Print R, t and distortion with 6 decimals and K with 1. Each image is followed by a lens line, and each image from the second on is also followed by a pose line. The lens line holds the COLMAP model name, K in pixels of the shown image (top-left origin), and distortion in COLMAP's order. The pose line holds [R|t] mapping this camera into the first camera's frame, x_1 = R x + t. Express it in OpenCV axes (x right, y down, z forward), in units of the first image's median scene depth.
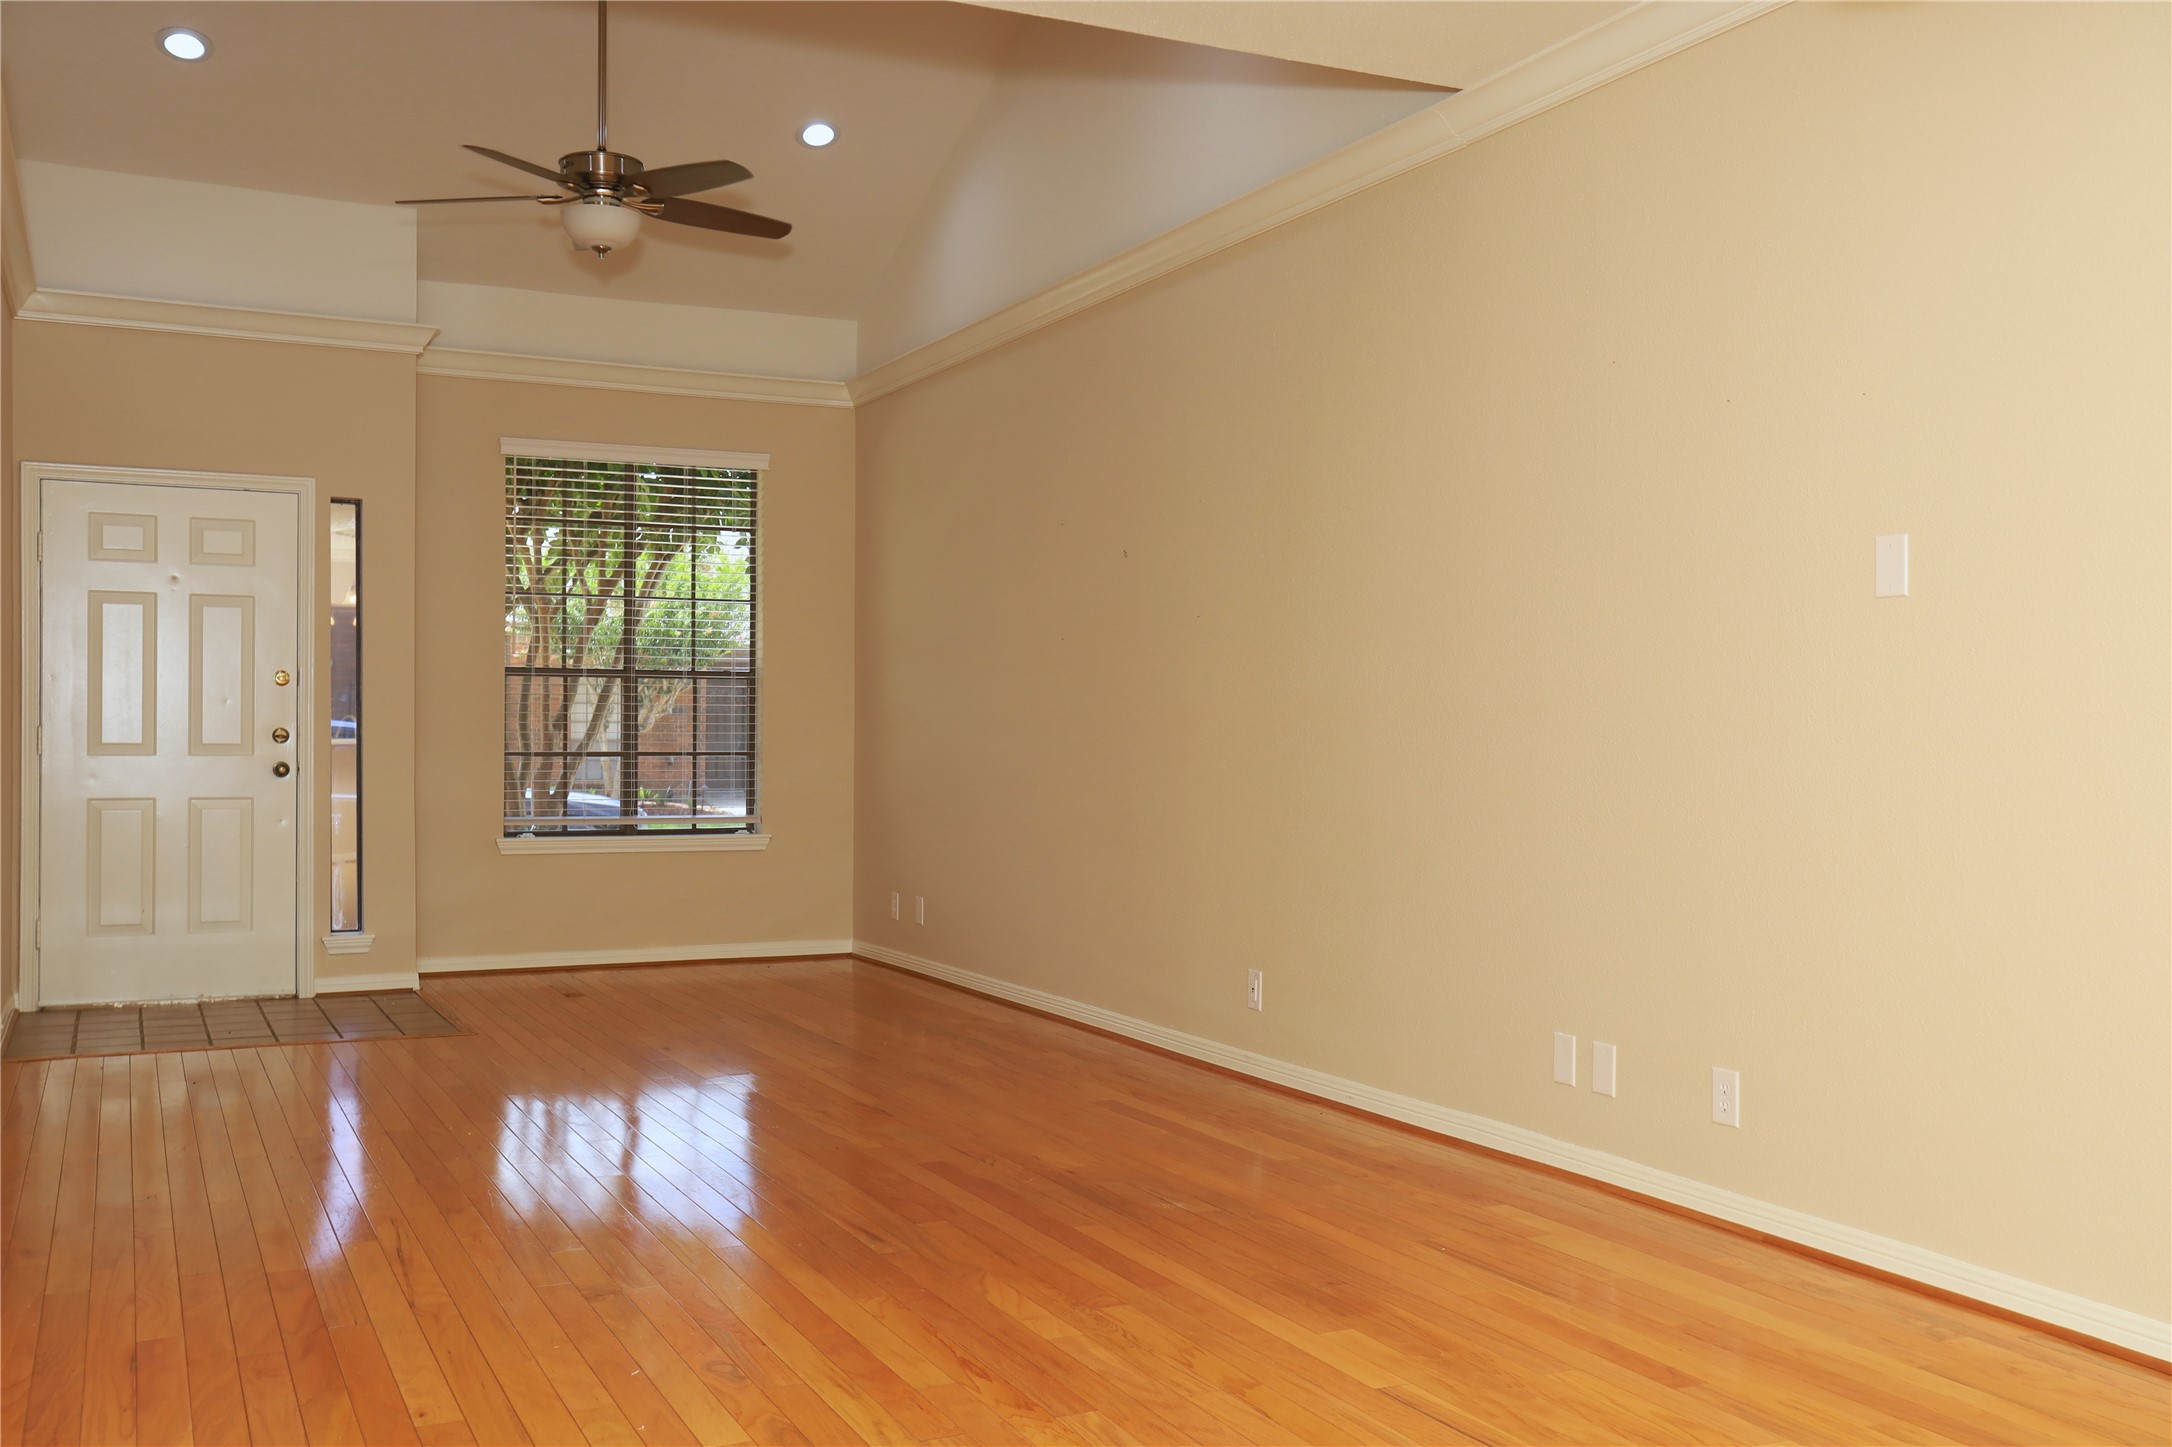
lens RADIAL K [[2014.2, 0, 1079.3], [0, 2014.2, 729.4], [0, 0, 1]] dist [0.087916, 0.000000]
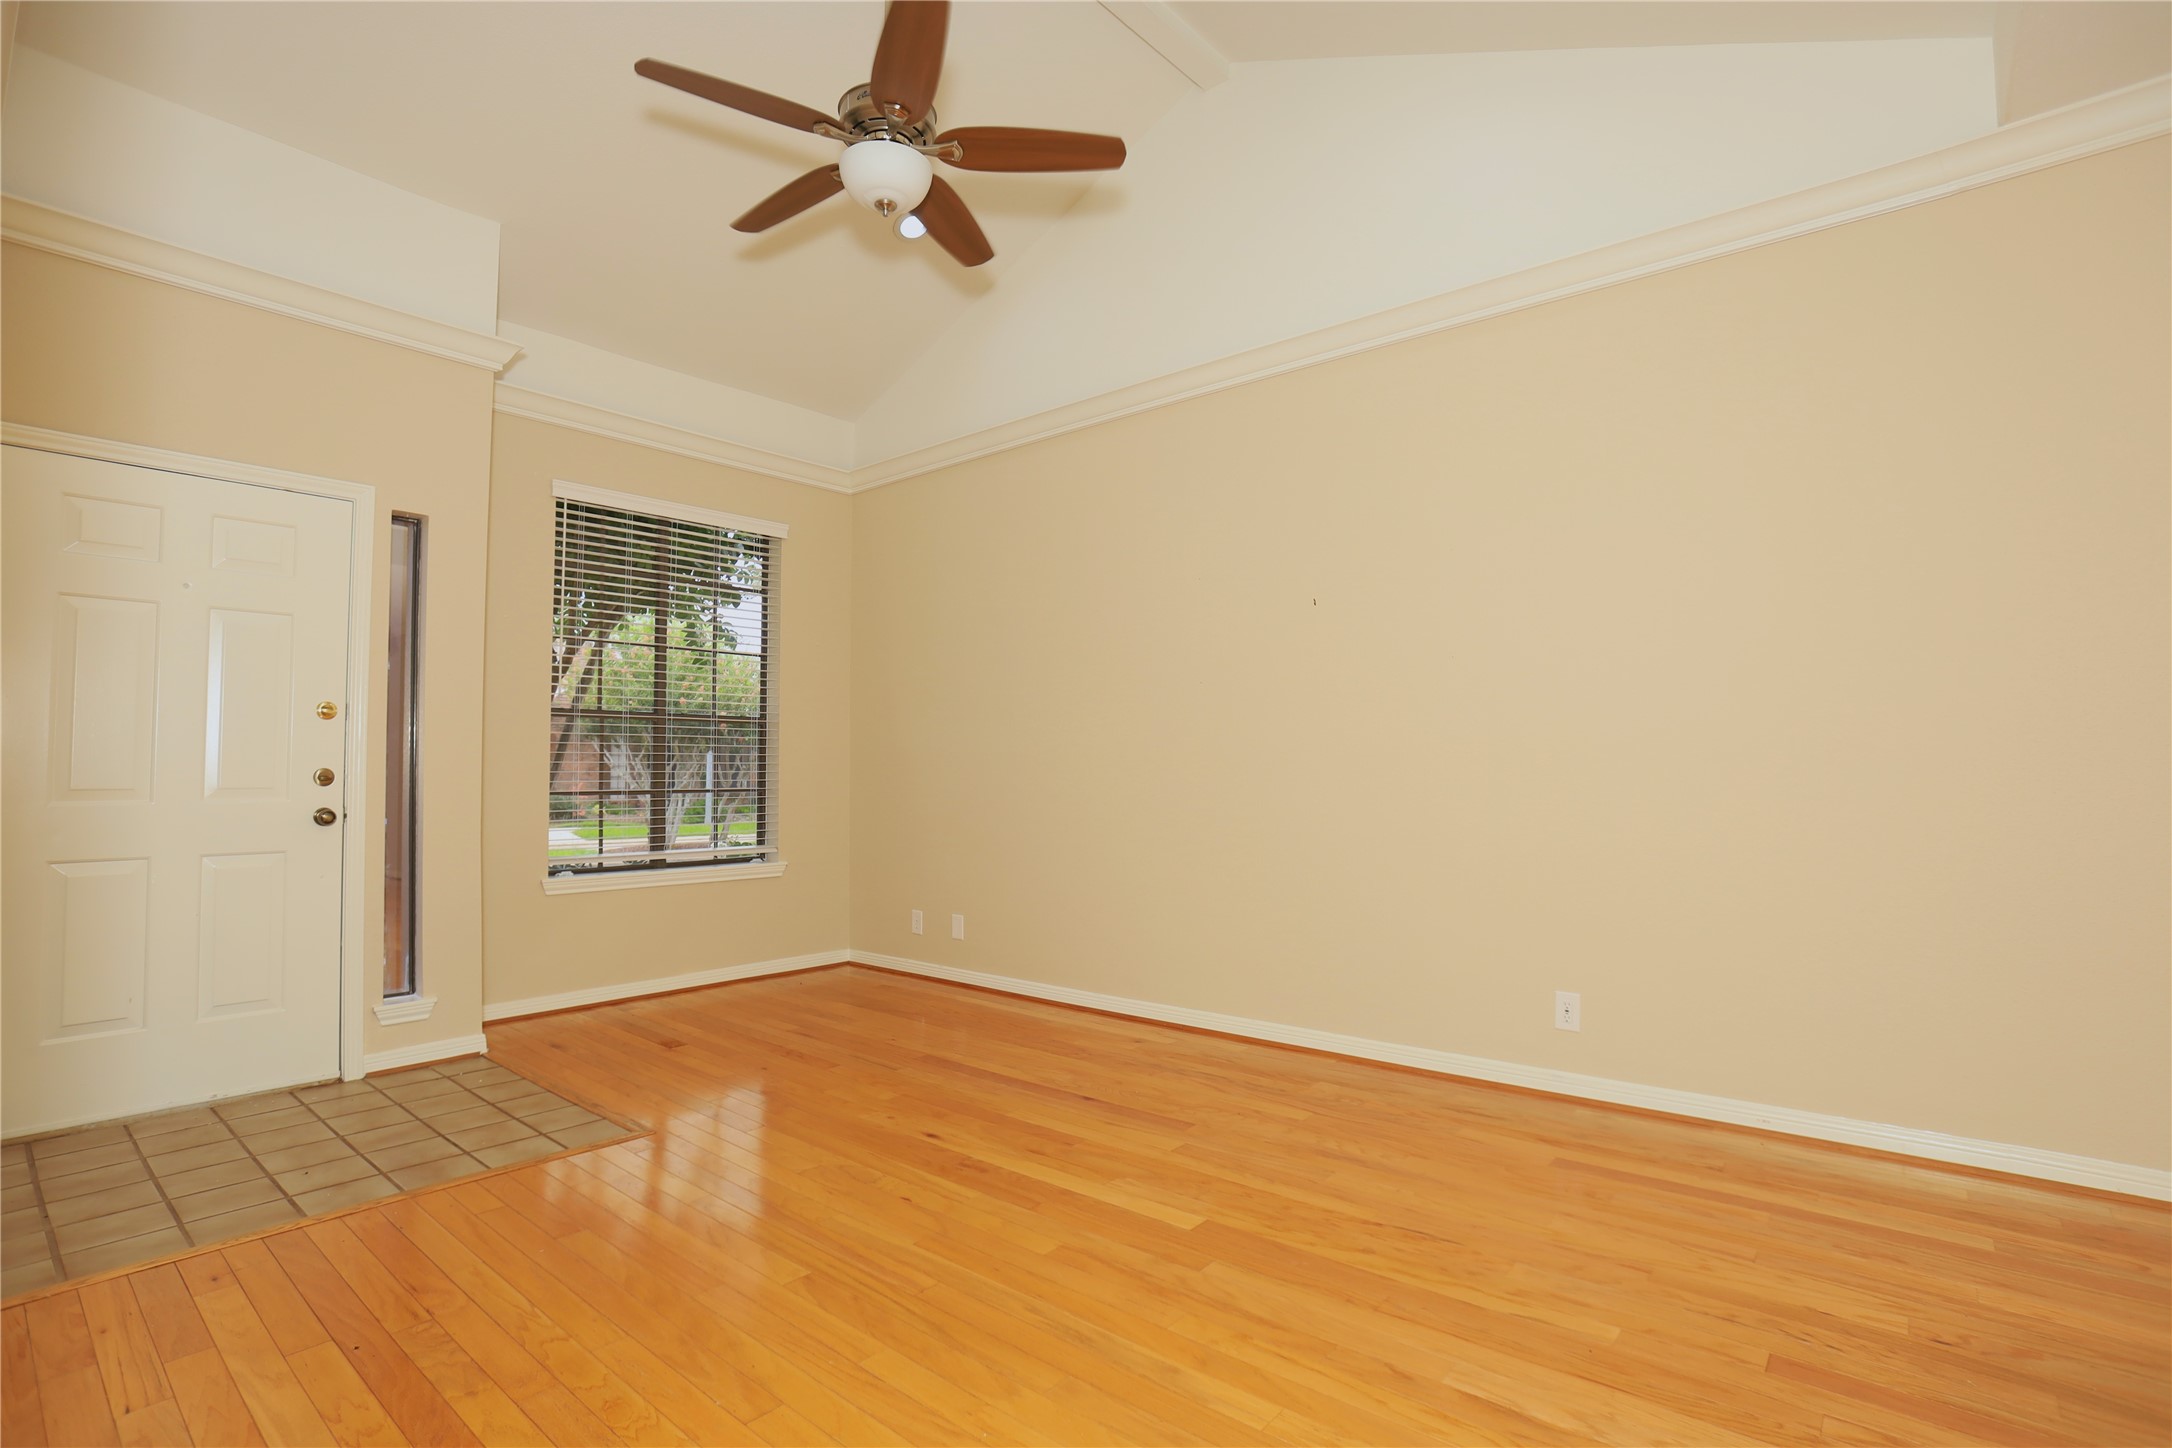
lens RADIAL K [[1078.3, 0, 1096.8], [0, 1078.3, 717.6], [0, 0, 1]] dist [0.004603, 0.001642]
pose [[0.920756, 0.008595, 0.390045, -0.242229], [0.010052, 0.998903, -0.045741, 0.001491], [-0.390010, 0.046037, 0.919659, 0.402960]]
